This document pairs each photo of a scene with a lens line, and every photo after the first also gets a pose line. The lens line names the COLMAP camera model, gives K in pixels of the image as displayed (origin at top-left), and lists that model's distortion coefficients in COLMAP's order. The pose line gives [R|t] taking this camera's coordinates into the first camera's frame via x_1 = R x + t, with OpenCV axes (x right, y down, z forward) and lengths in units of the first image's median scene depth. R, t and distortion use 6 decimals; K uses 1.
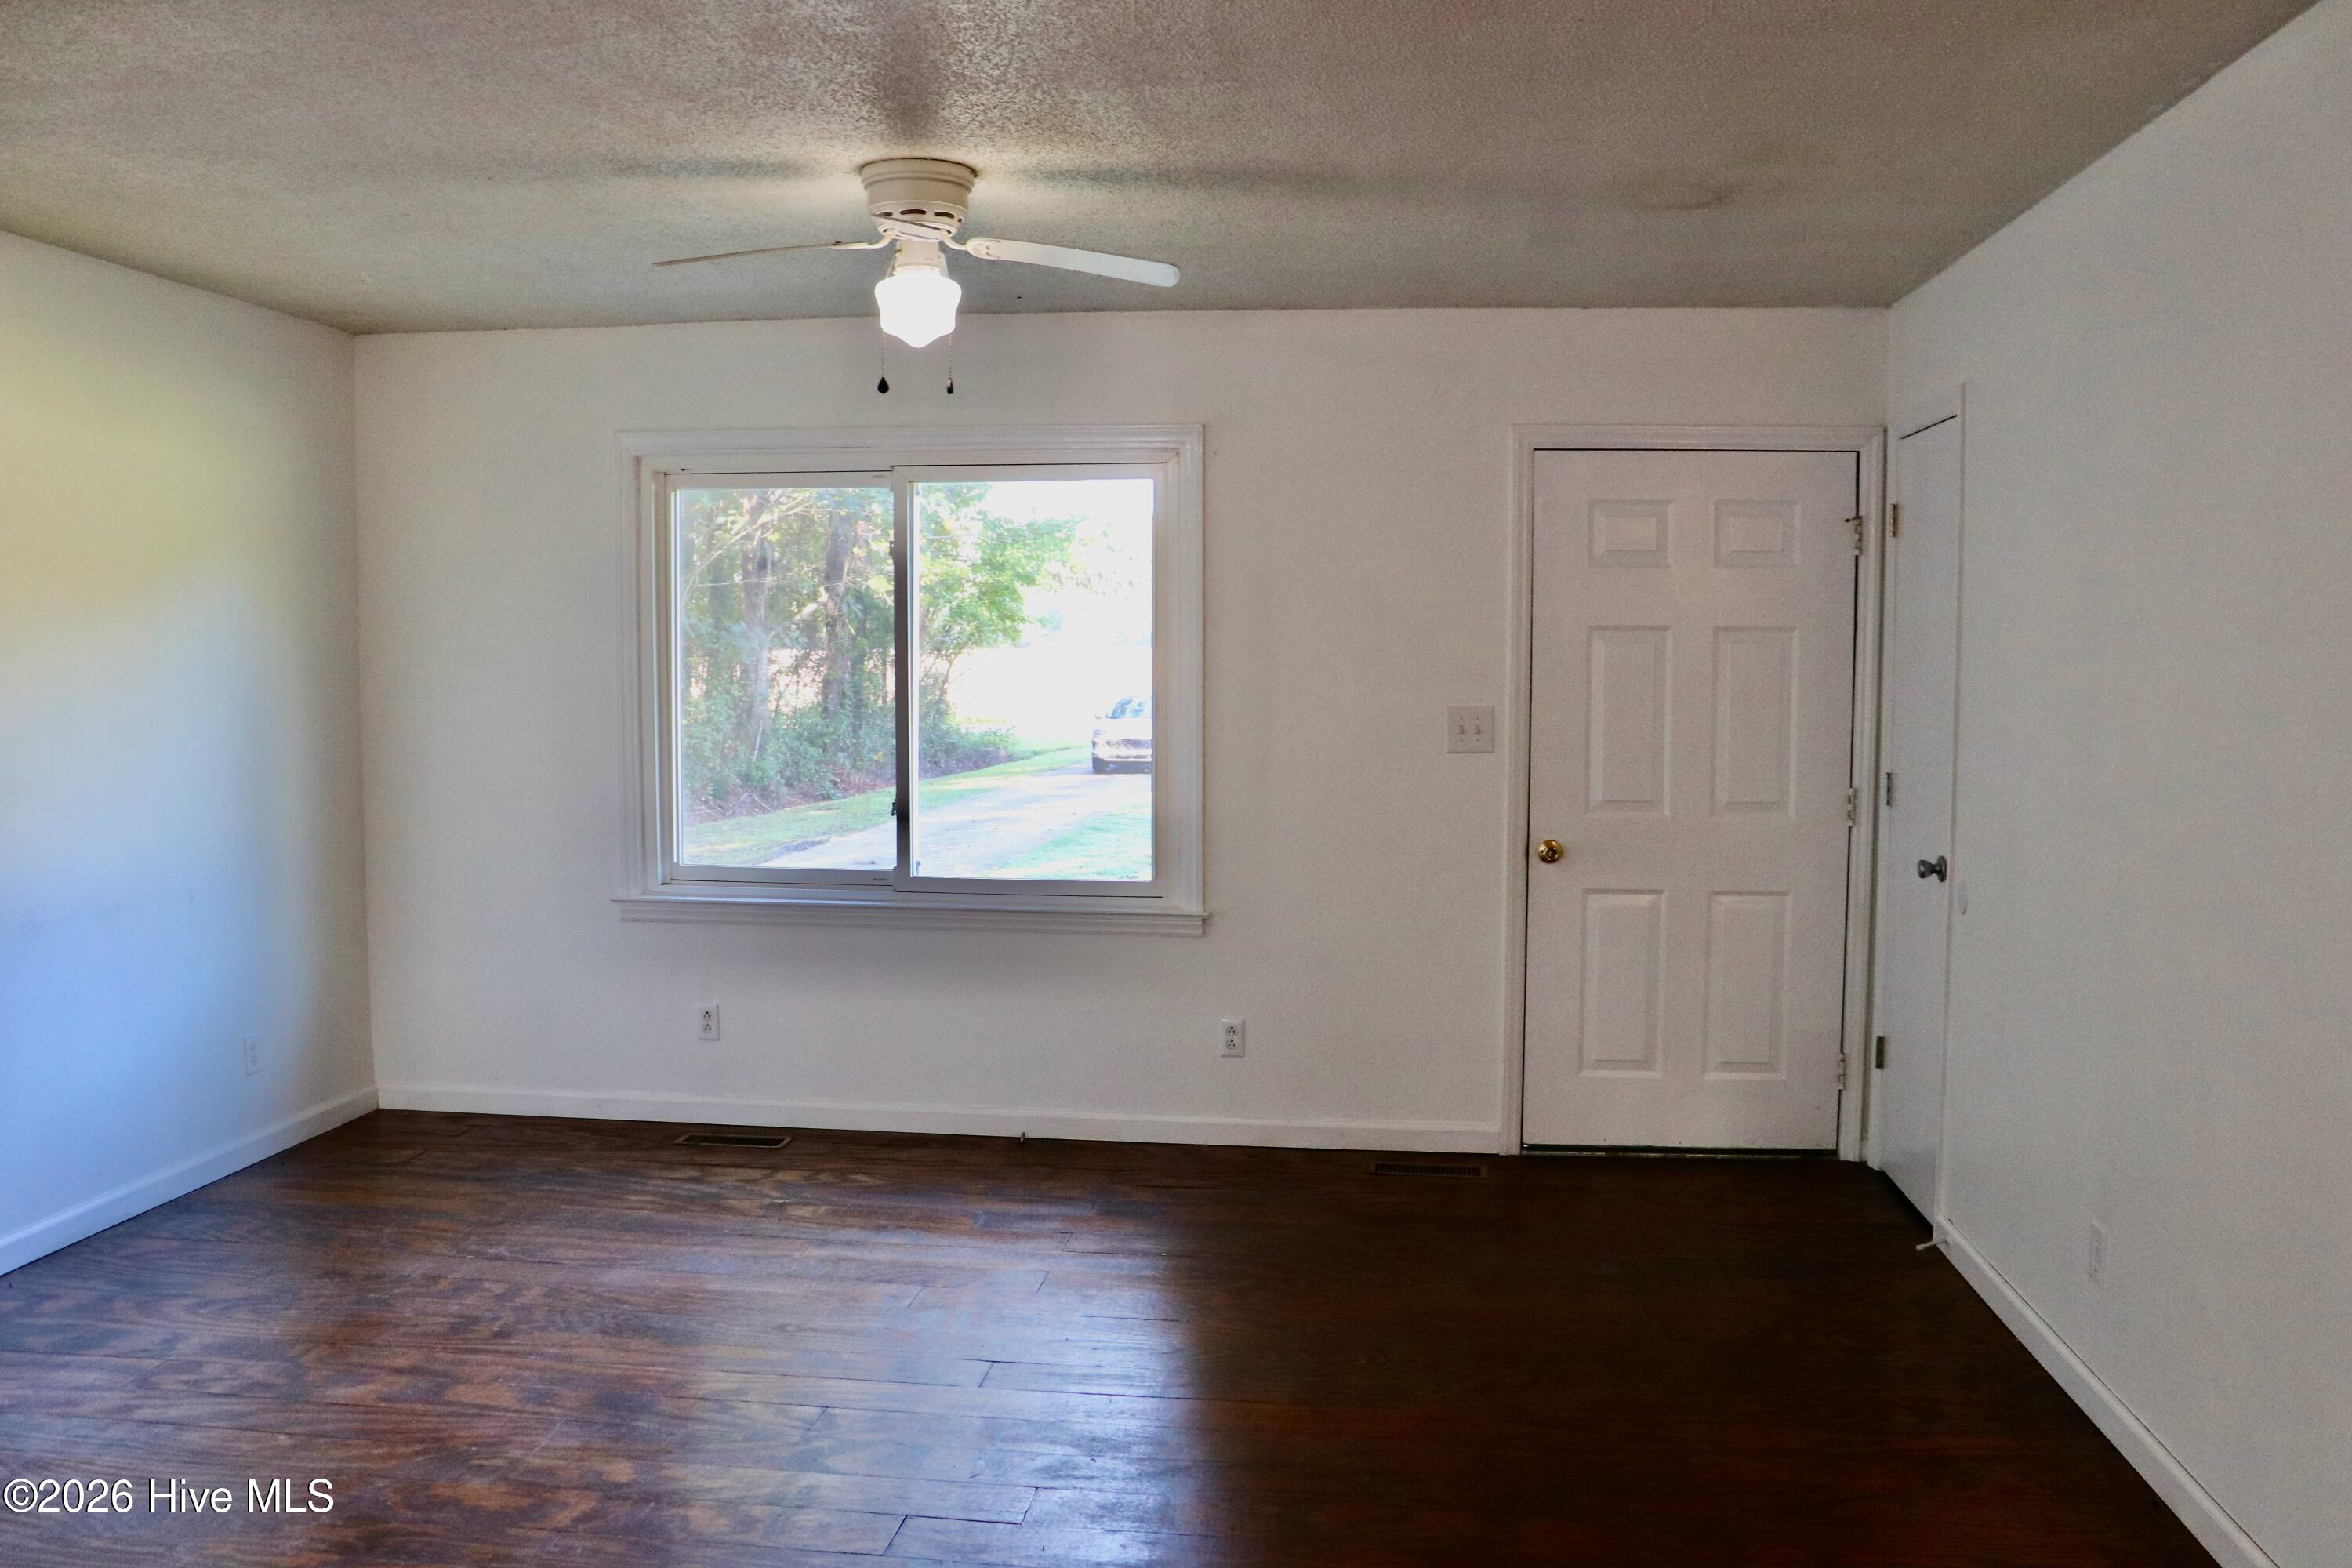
lens RADIAL K [[1943.7, 0, 1176.0], [0, 1943.7, 784.0], [0, 0, 1]] dist [-0.172549, 0.165393]
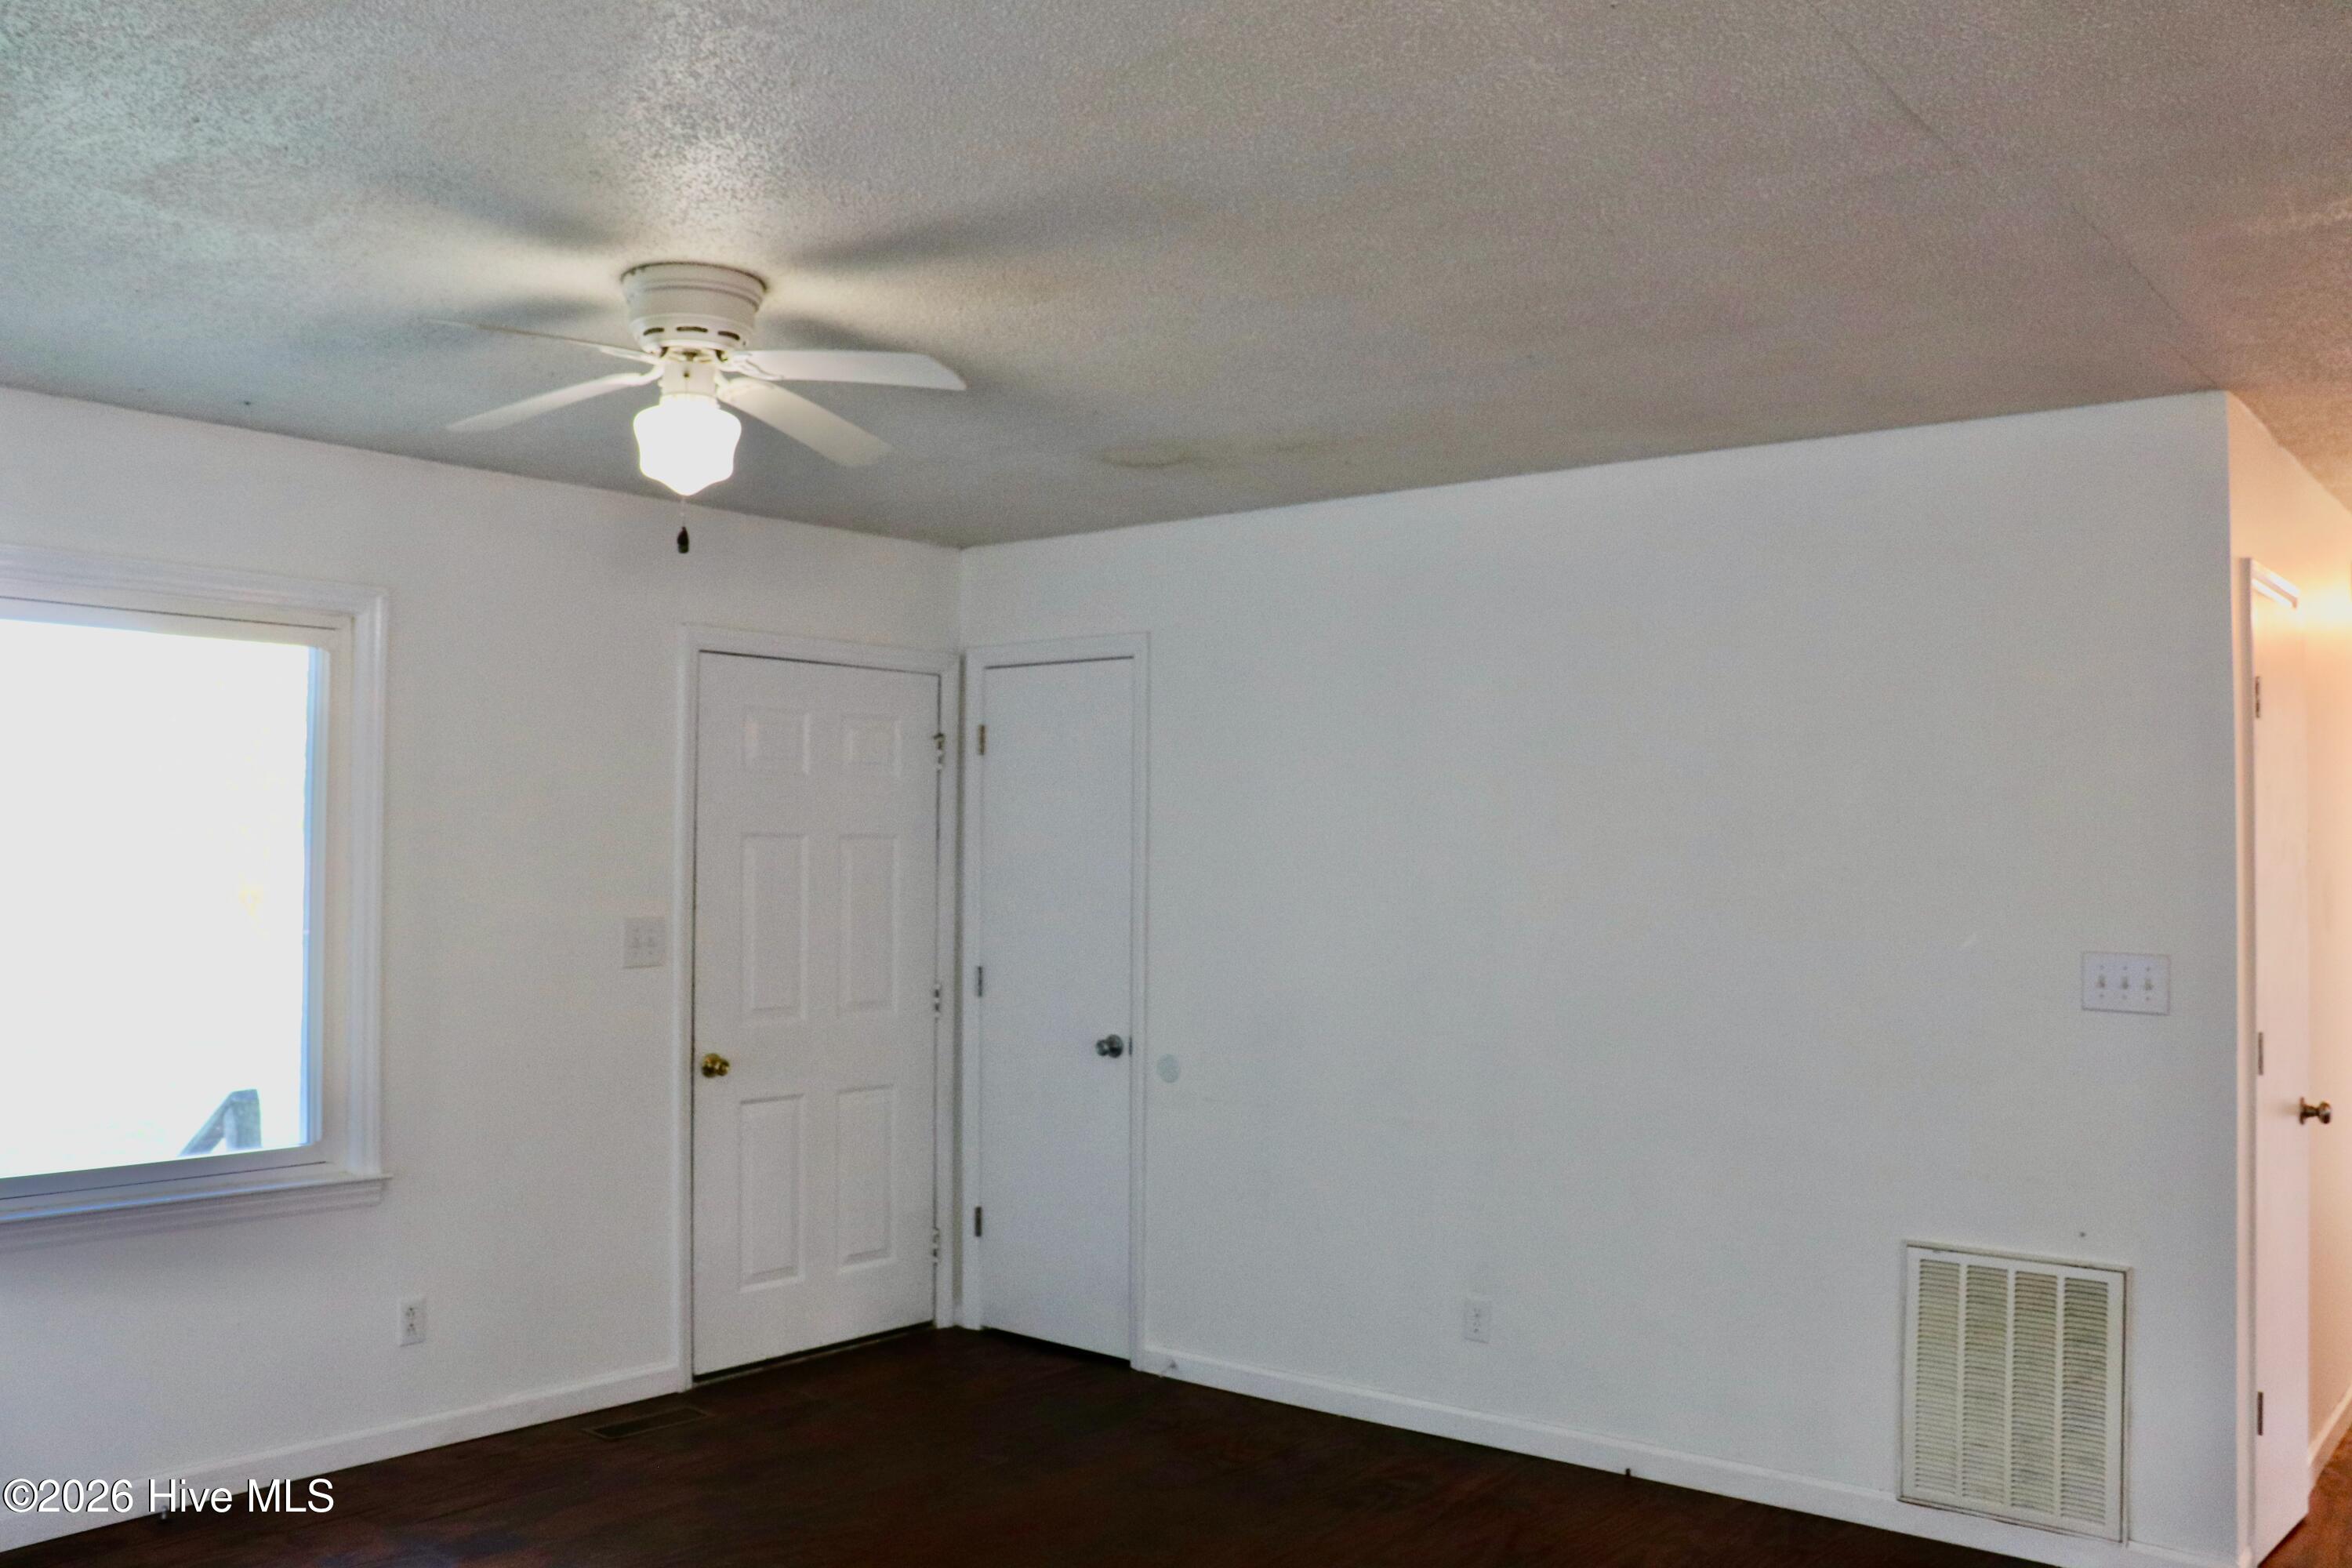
lens RADIAL K [[1943.7, 0, 1176.0], [0, 1943.7, 784.0], [0, 0, 1]] dist [-0.172549, 0.165393]
pose [[0.548743, 0.028581, 0.835503, -0.485087], [0.054585, 0.996058, -0.069924, -0.025416], [-0.834208, 0.083976, 0.545019, 0.270819]]
